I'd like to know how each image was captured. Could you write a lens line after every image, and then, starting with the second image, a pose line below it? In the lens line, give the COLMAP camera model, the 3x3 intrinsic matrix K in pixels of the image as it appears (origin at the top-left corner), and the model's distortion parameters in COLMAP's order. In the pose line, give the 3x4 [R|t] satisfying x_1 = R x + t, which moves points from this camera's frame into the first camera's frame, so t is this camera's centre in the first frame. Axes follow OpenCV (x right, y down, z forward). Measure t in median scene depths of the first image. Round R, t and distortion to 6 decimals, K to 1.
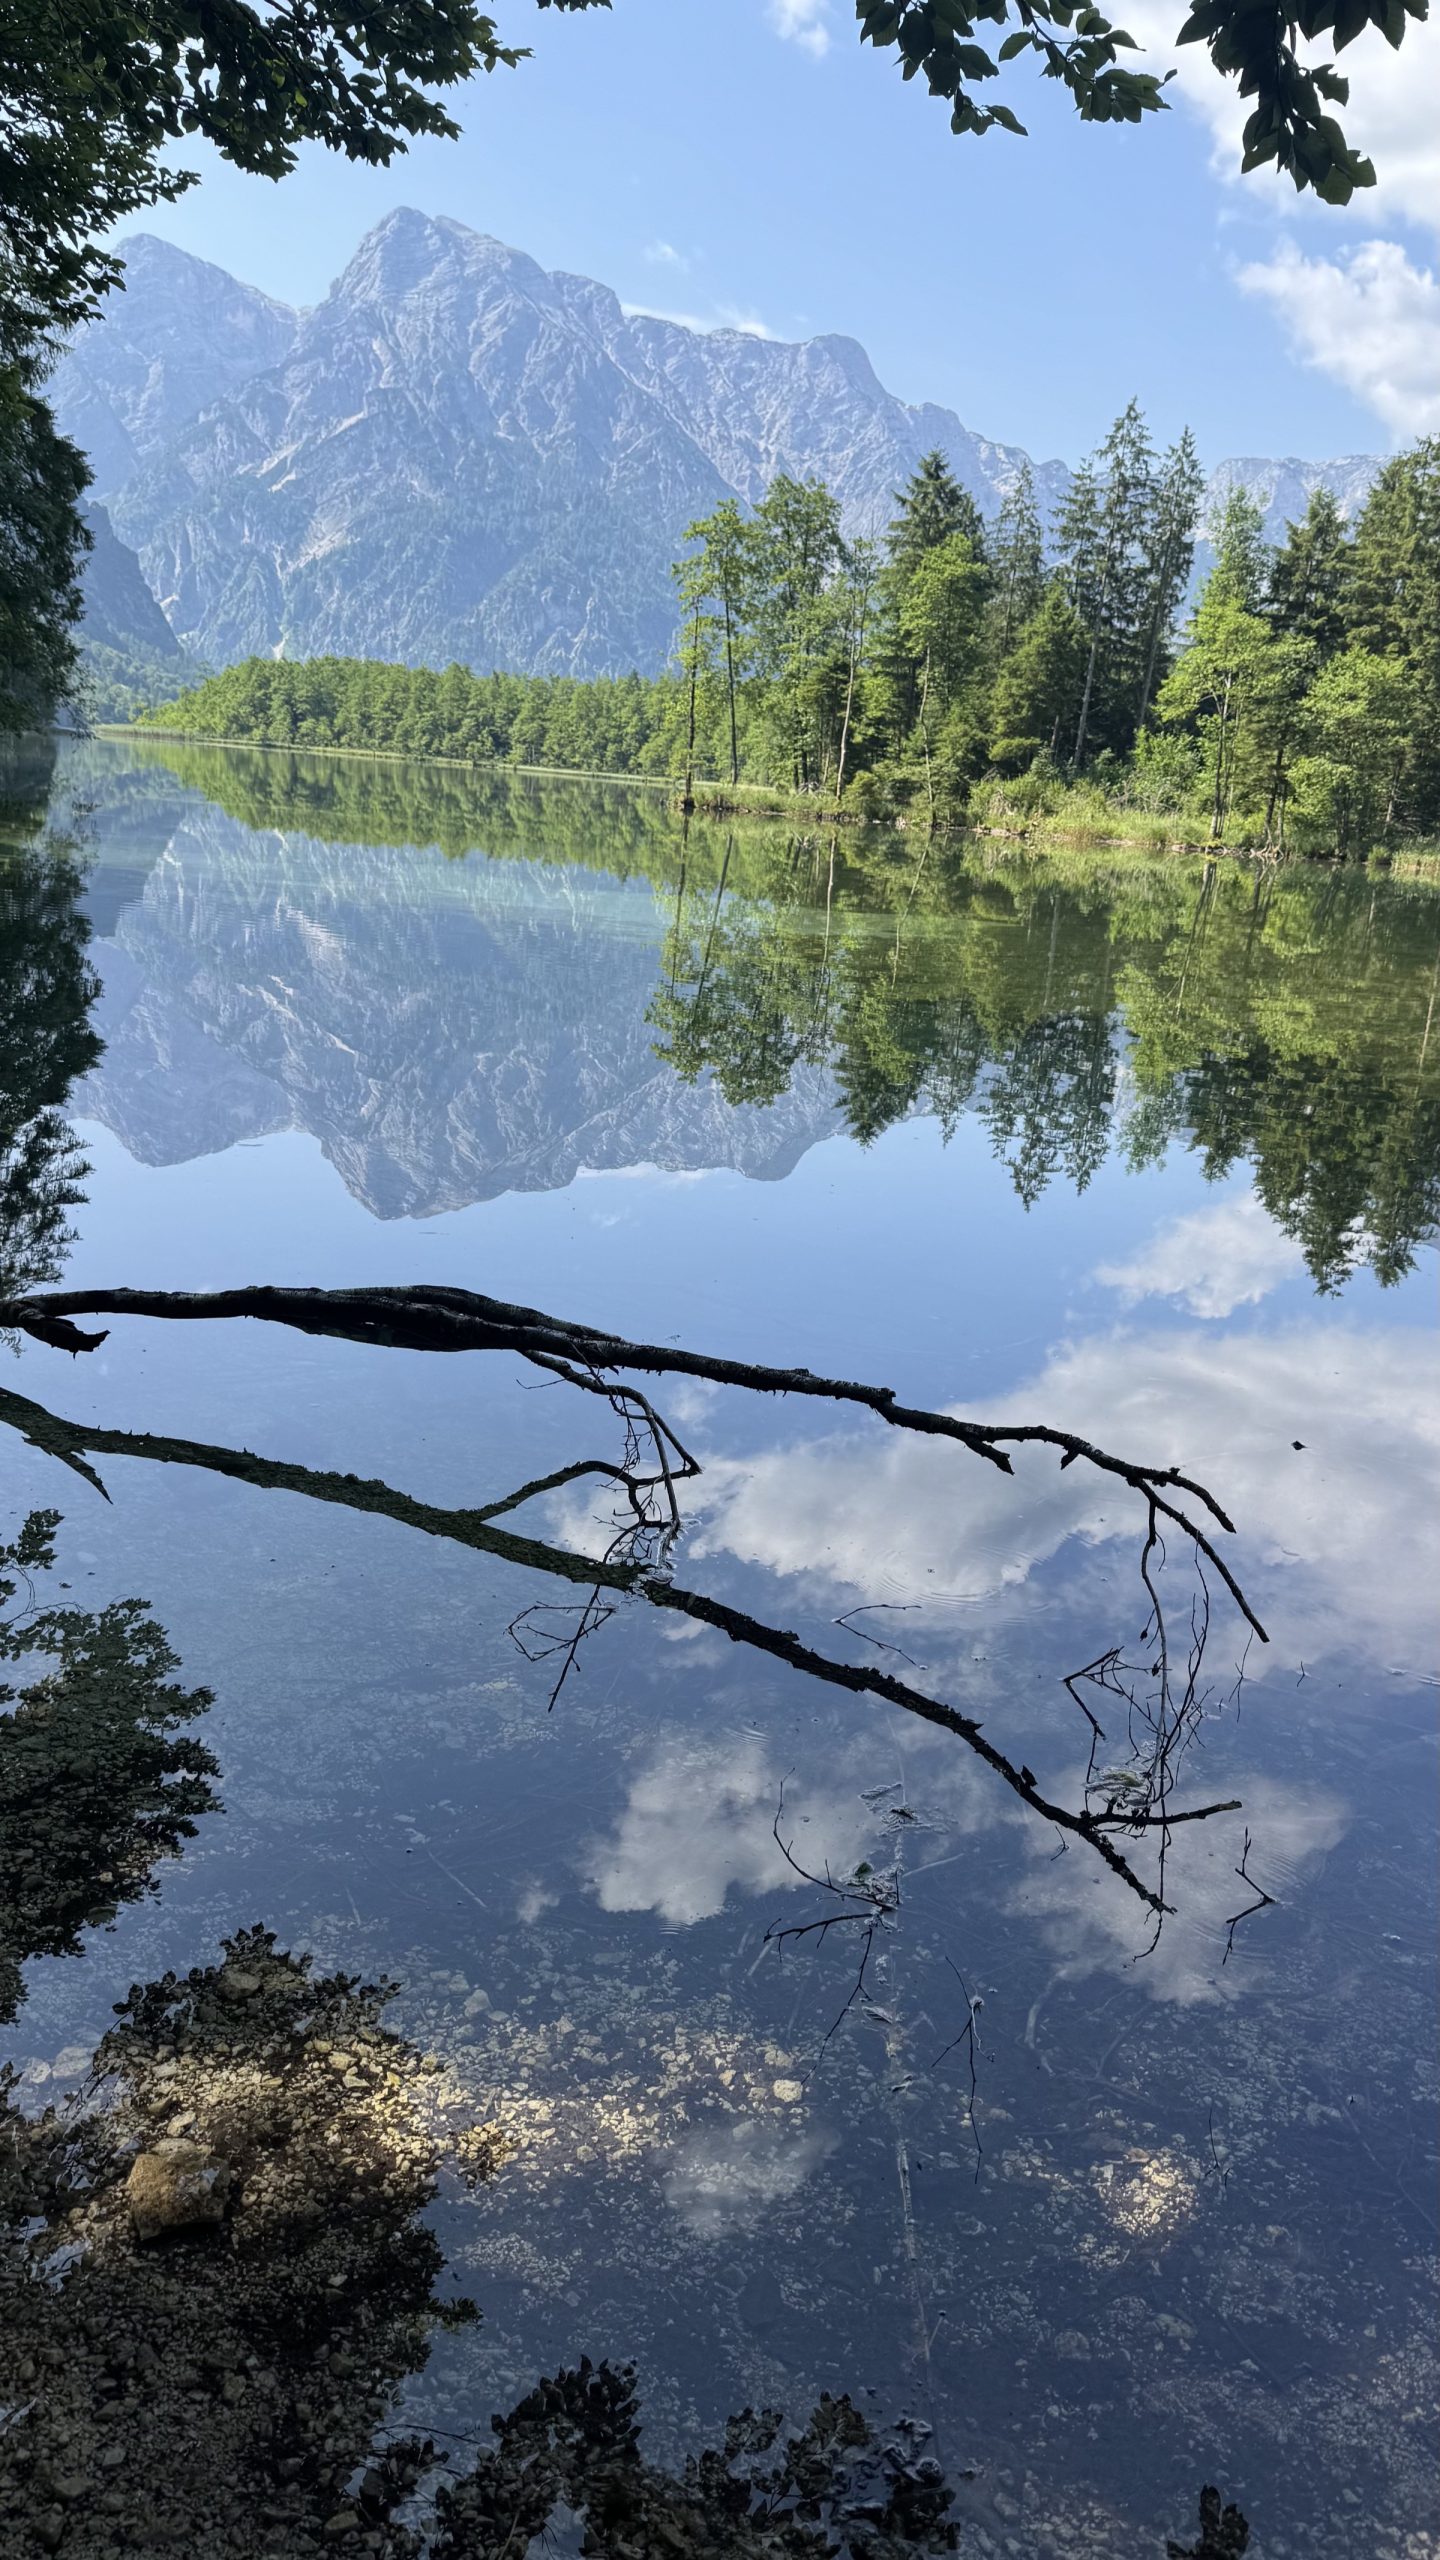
lens RADIAL K [[1869.1, 0, 720.0], [0, 1869.1, 1280.0], [0, 0, 1]] dist [0.015009, -0.000675]
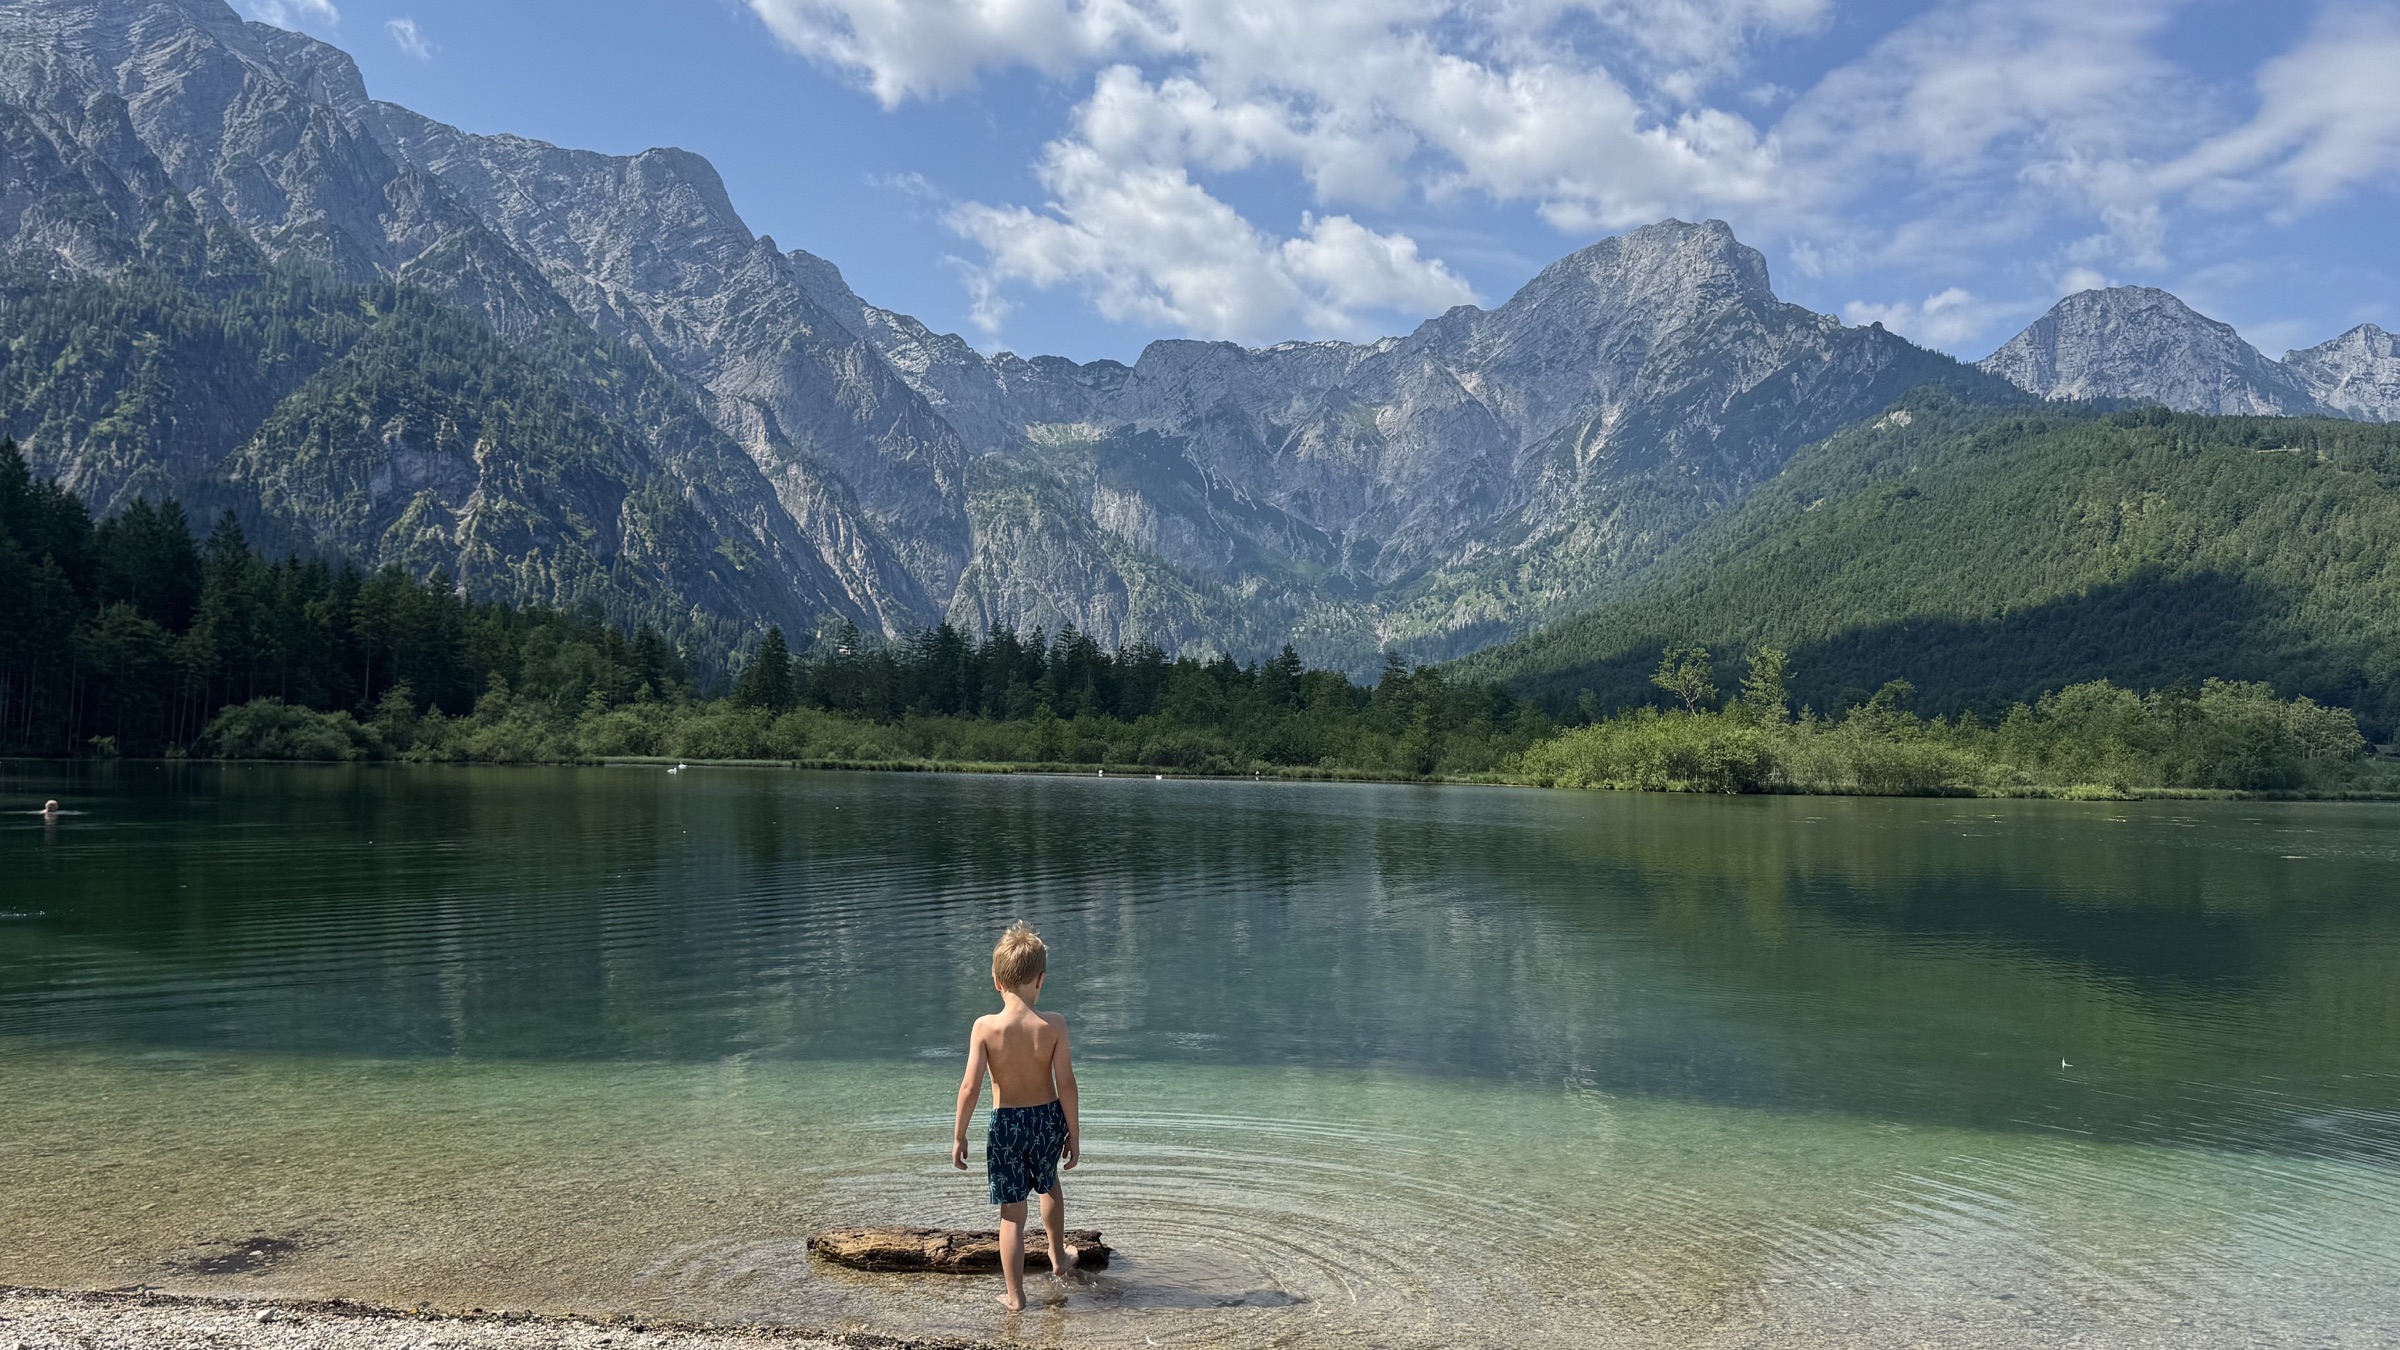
lens RADIAL K [[1994.0, 0, 1185.1], [0, 1994.0, 736.1], [0, 0, 1]] dist [0.135857, -0.201671]
pose [[0.916970, -0.048037, 0.396053, -0.088504], [0.146570, 0.963865, -0.222445, -0.096084], [-0.371056, 0.262025, 0.890876, 0.331739]]
